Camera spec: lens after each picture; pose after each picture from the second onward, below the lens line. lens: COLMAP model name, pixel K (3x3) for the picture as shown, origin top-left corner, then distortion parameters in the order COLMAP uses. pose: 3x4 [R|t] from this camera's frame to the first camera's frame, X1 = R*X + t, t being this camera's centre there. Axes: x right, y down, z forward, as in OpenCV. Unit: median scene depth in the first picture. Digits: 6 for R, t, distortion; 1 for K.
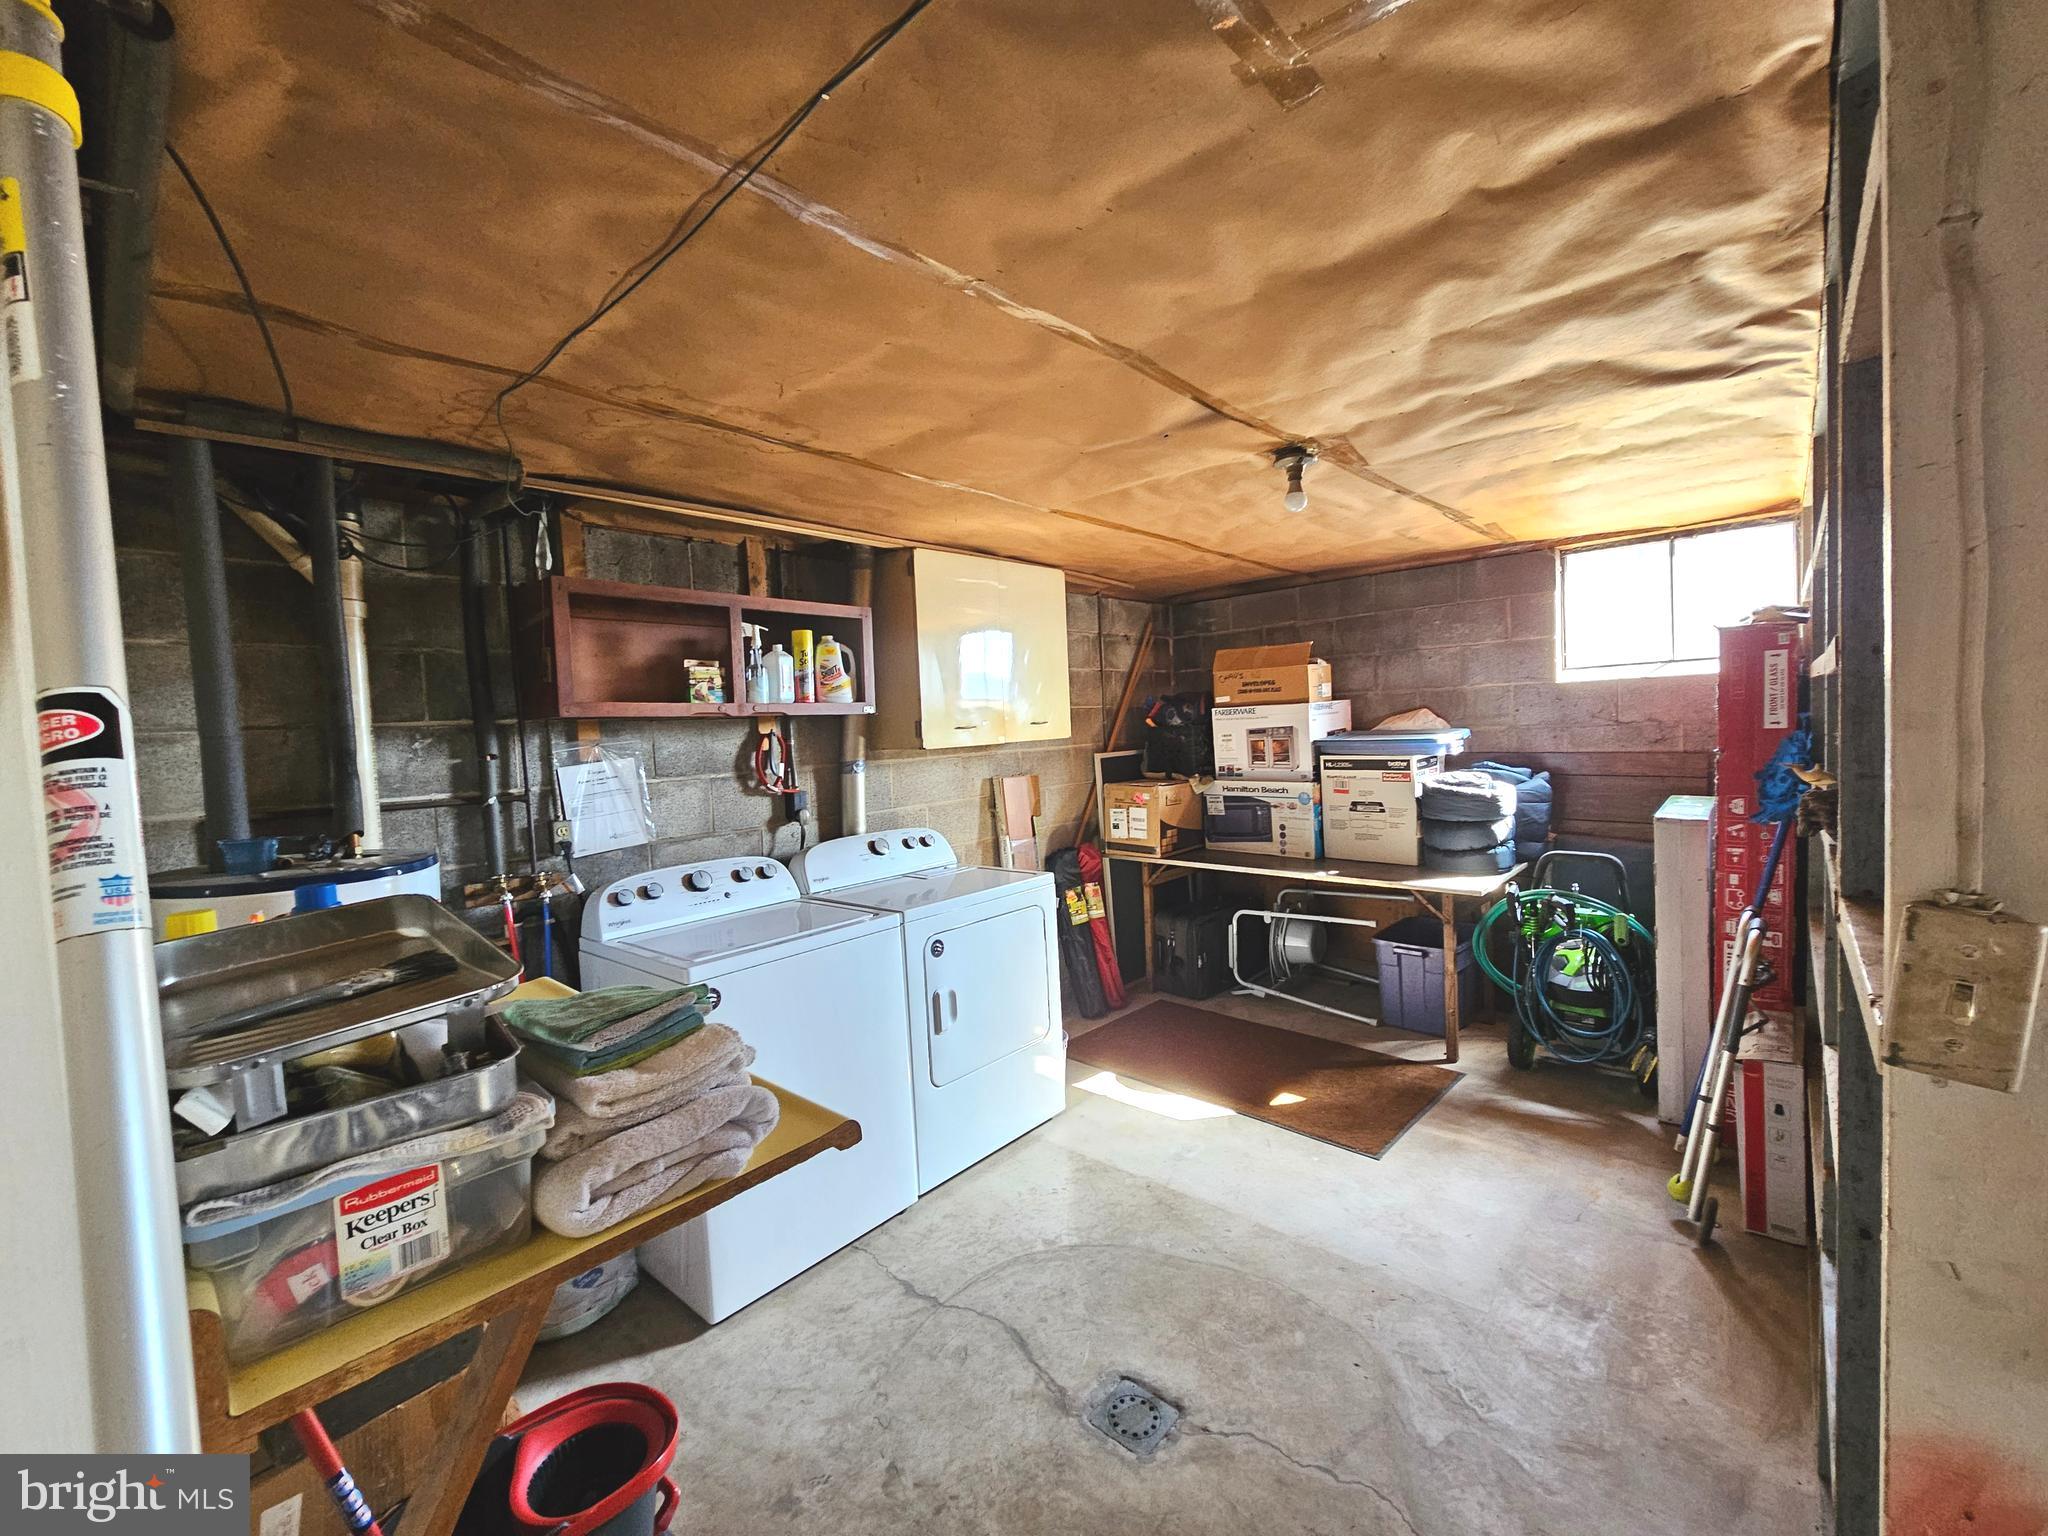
lens RADIAL K [[838.5, 0, 1015.5], [0, 838.5, 765.4], [0, 0, 1]] dist [-0.000406, -0.000065]
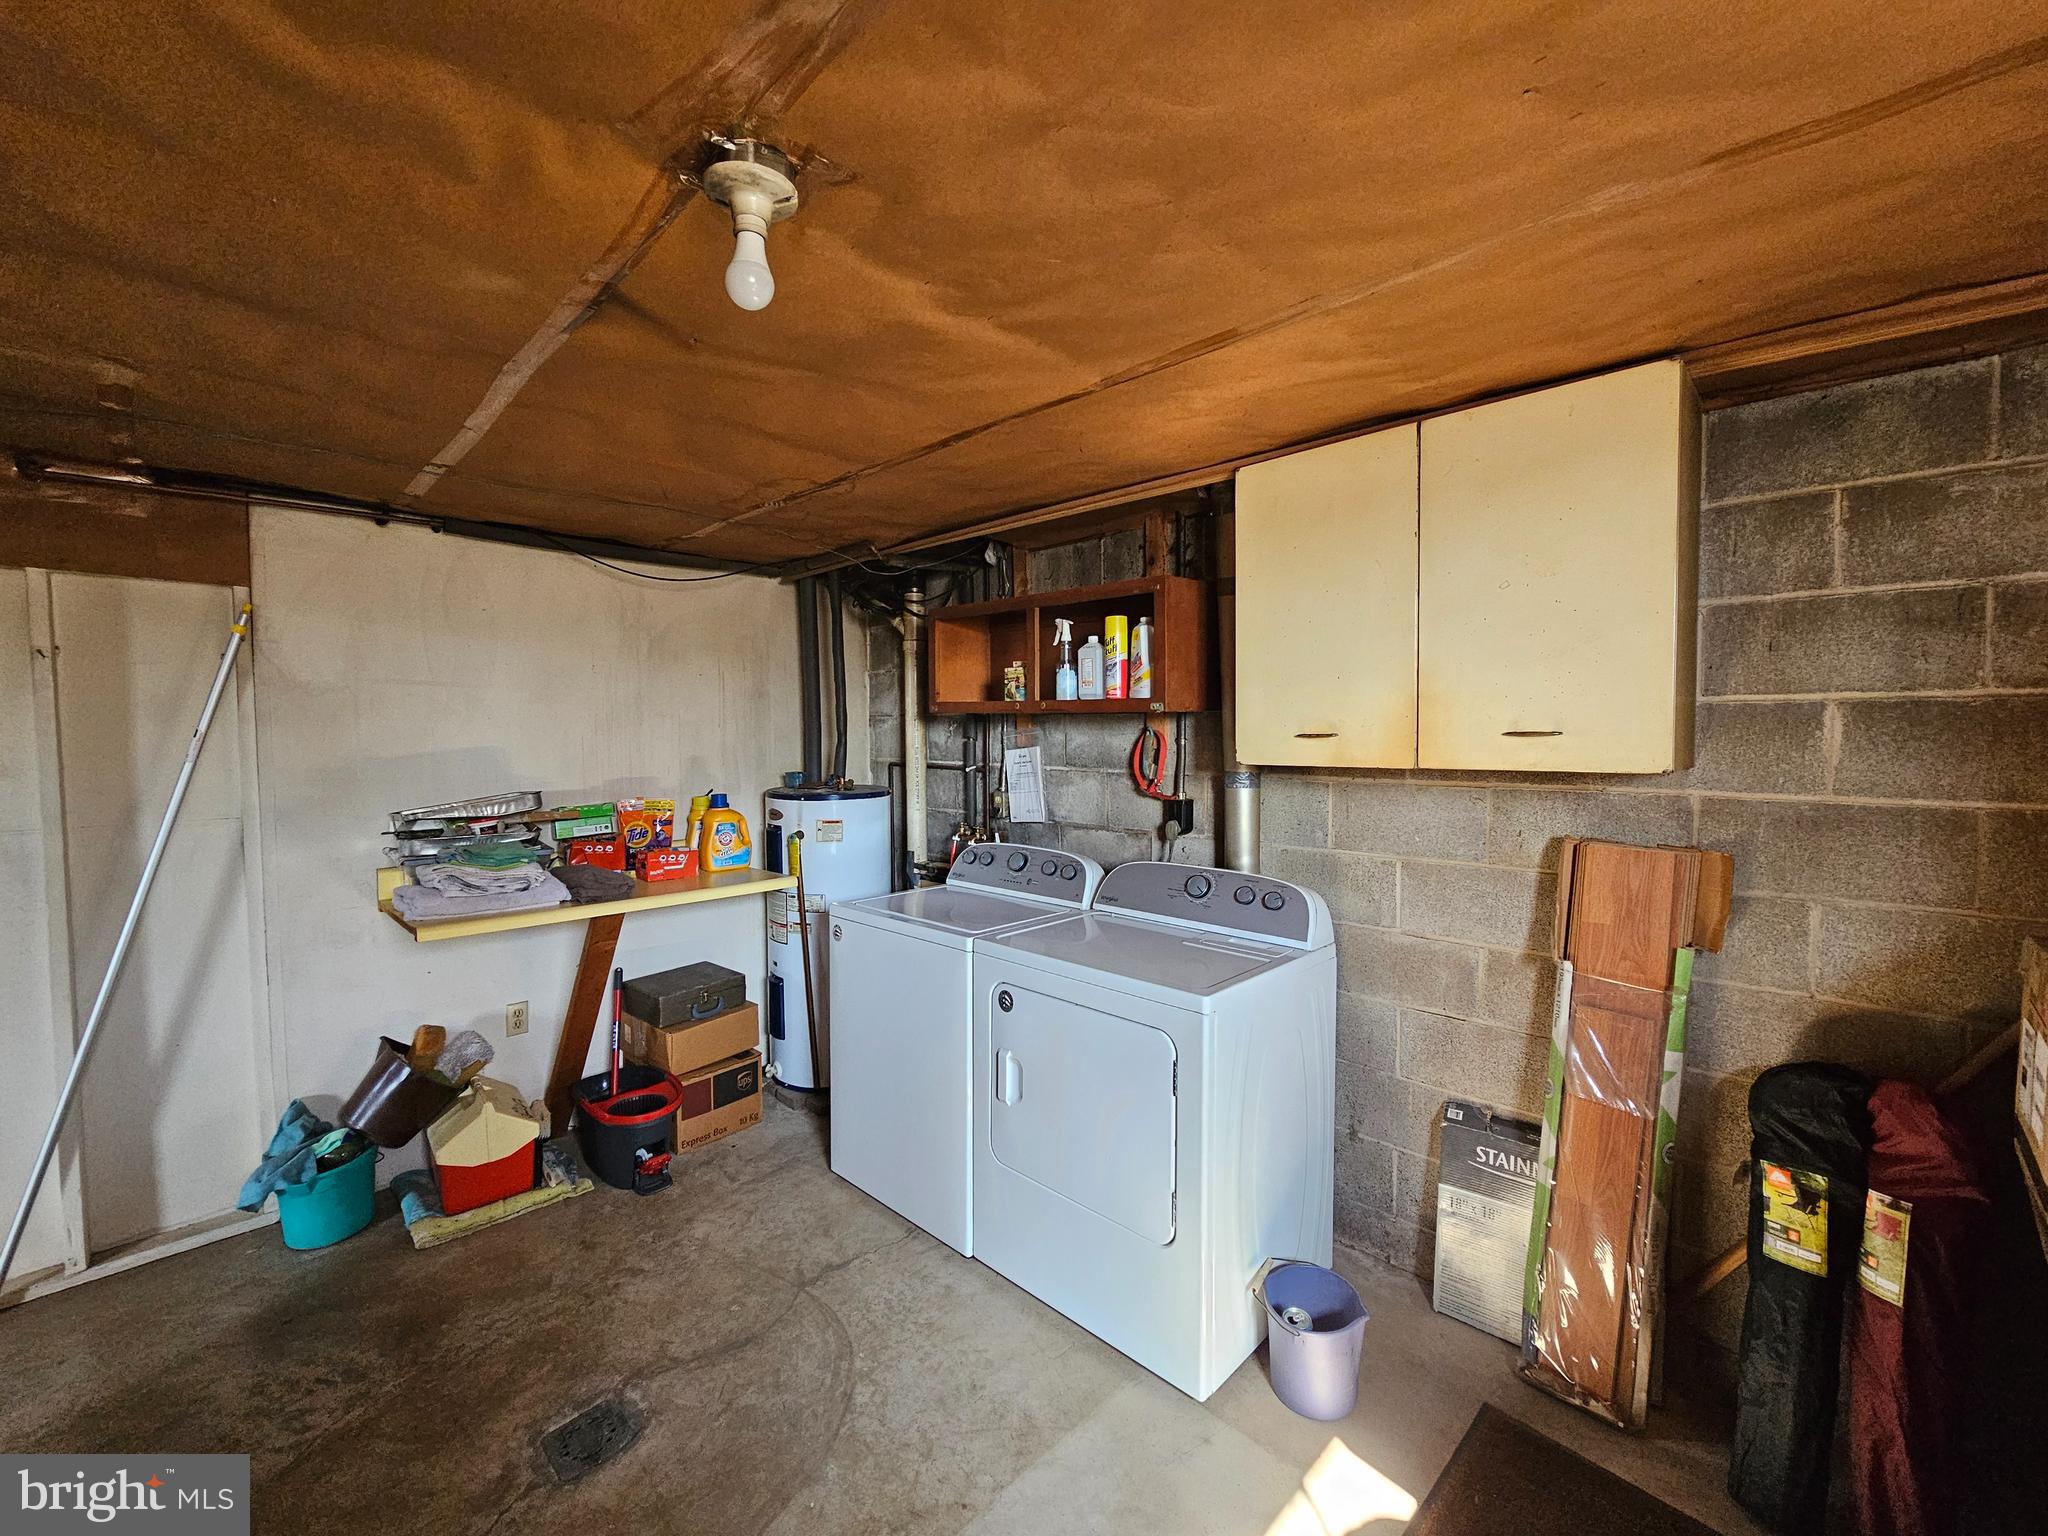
lens RADIAL K [[838.5, 0, 1015.5], [0, 838.5, 765.4], [0, 0, 1]] dist [-0.000406, -0.000065]
pose [[-0.045959, 0.087809, -0.995077, 0.670336], [-0.042009, 0.995078, 0.089749, -0.082437], [0.998060, 0.045927, -0.042044, 0.977270]]
